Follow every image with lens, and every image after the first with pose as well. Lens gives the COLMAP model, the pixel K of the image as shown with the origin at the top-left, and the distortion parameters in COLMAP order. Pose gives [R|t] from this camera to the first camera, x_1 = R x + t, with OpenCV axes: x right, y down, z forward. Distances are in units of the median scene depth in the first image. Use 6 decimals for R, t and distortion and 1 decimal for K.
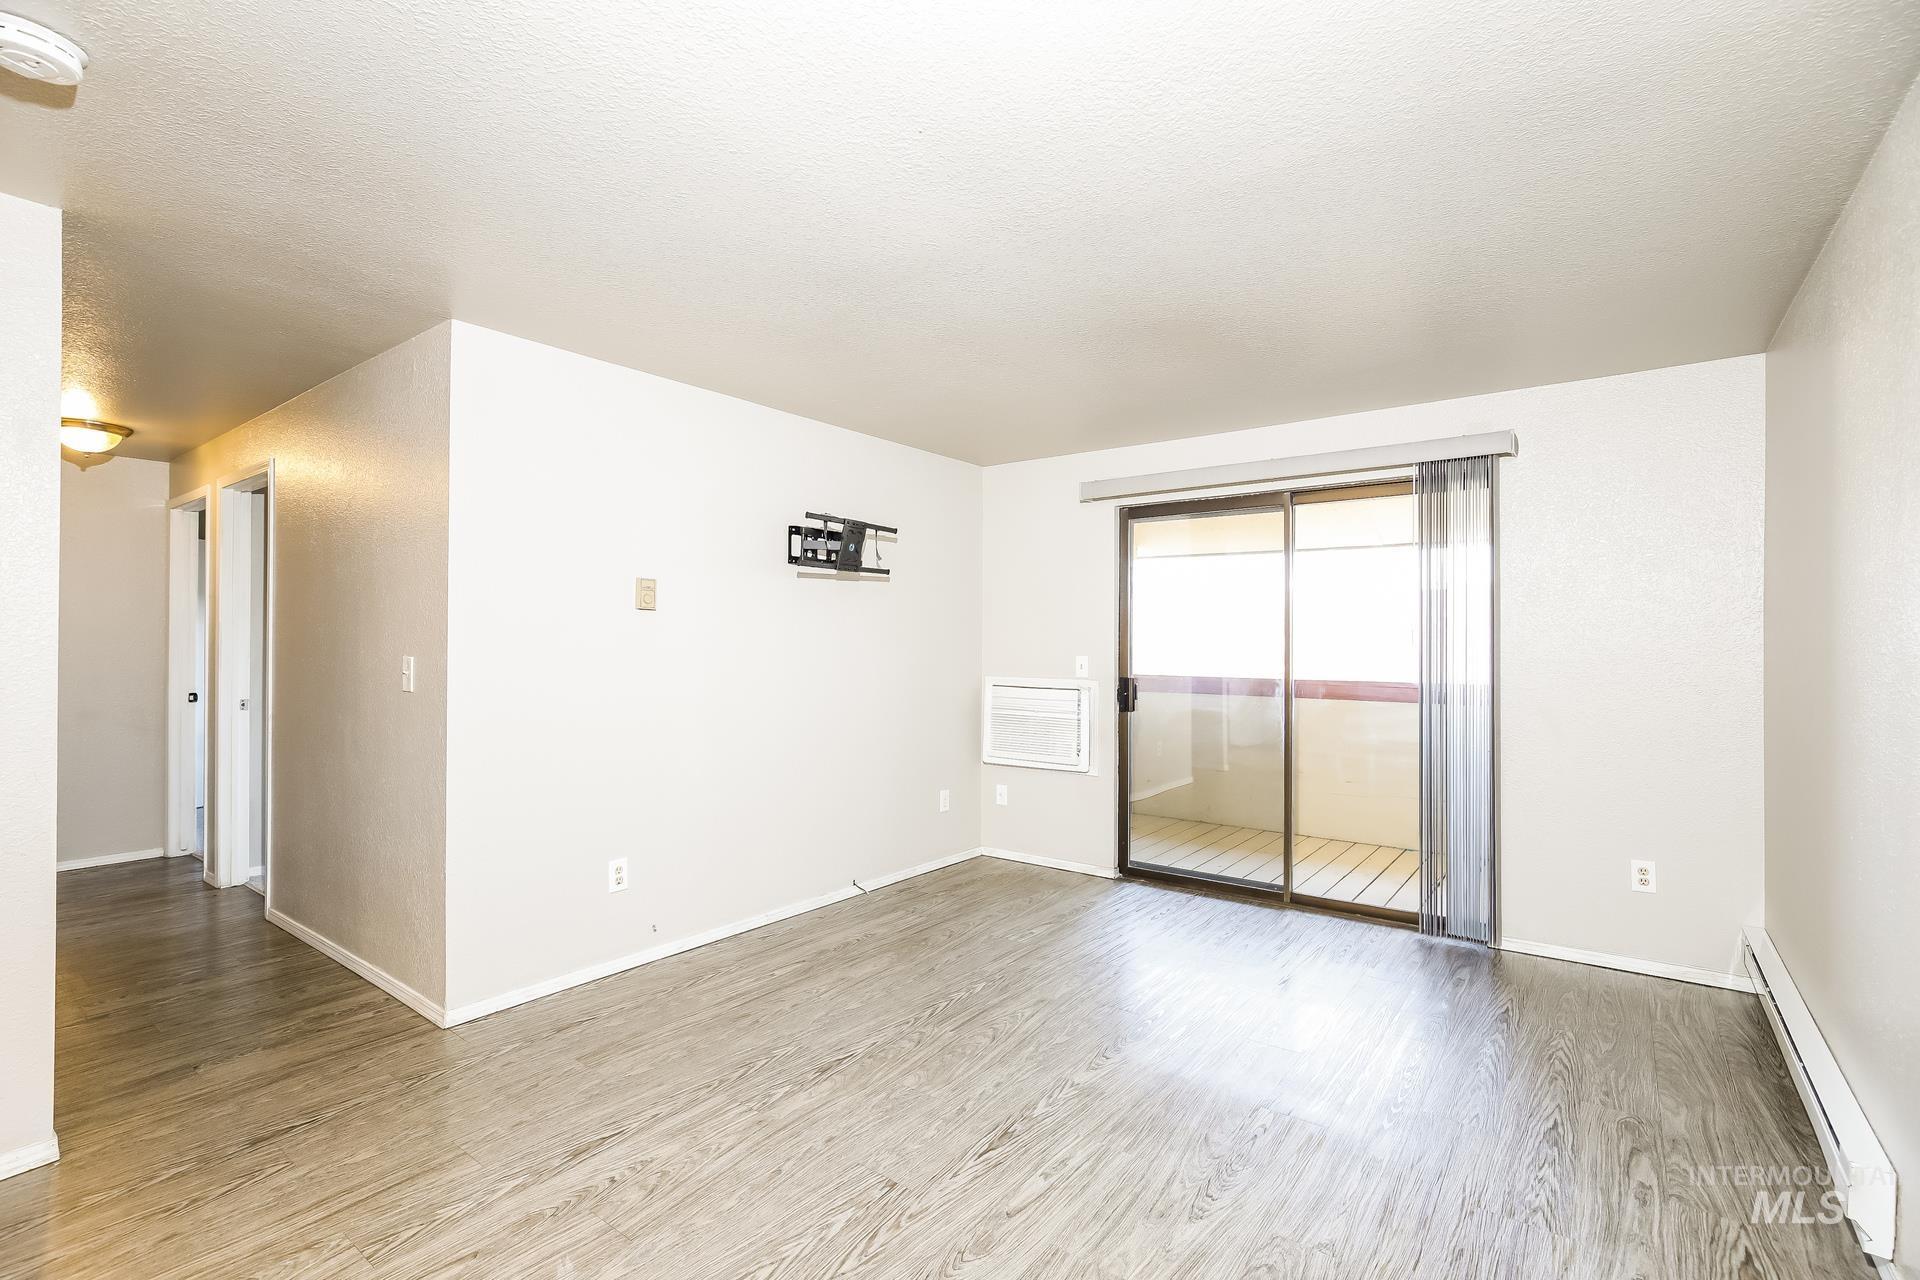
lens RADIAL K [[884.0, 0, 946.6], [0, 884.0, 639.3], [0, 0, 1]] dist [-0.003820, 0.000696]
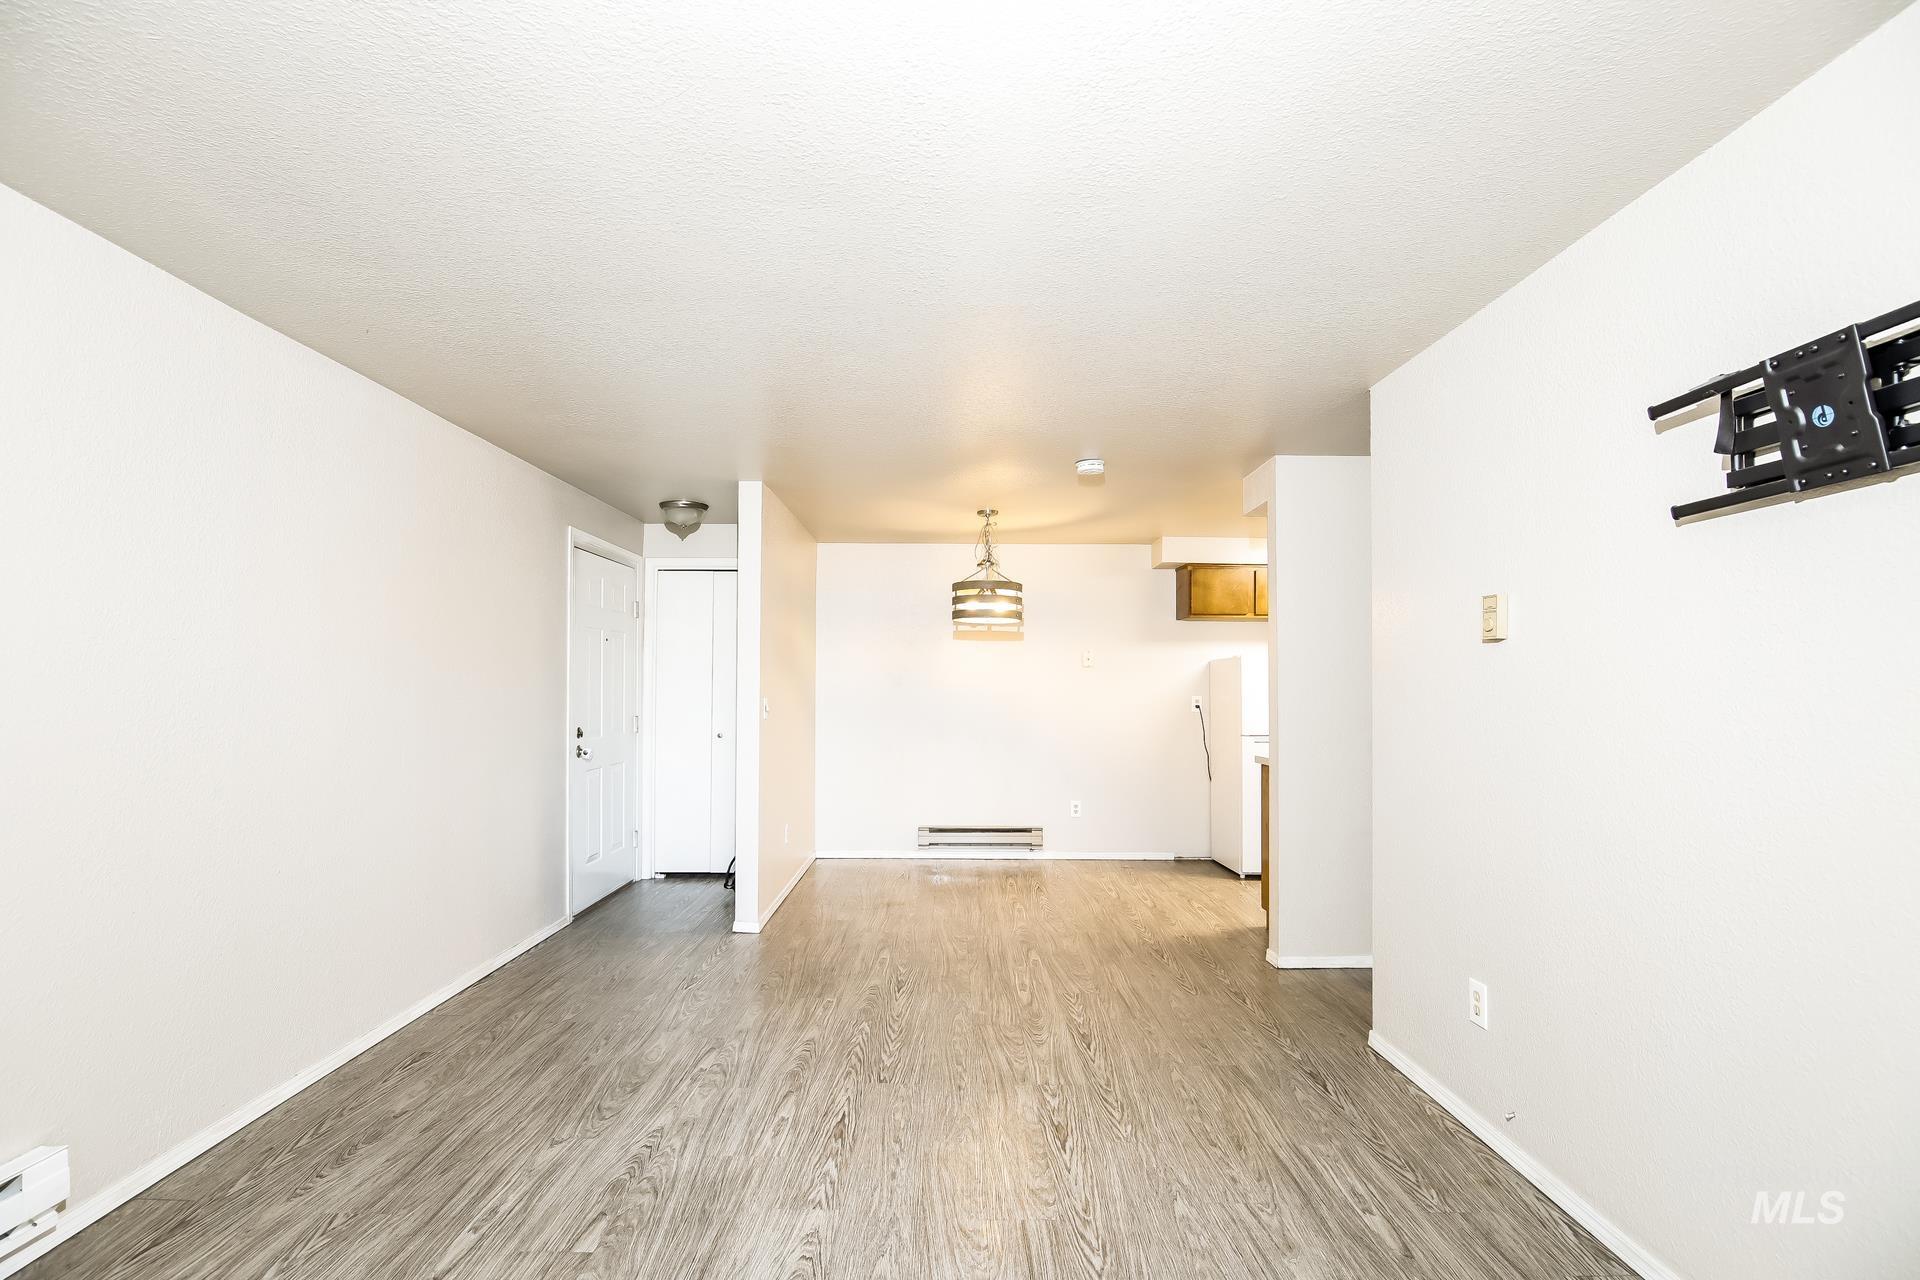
lens RADIAL K [[861.4, 0, 948.8], [0, 861.4, 670.2], [0, 0, 1]] dist [-0.013898, 0.000713]
pose [[-0.787293, -0.018066, -0.616314, 0.424536], [-0.003592, 0.999688, -0.024715, 0.008896], [0.616568, -0.017245, -0.787113, 1.310563]]
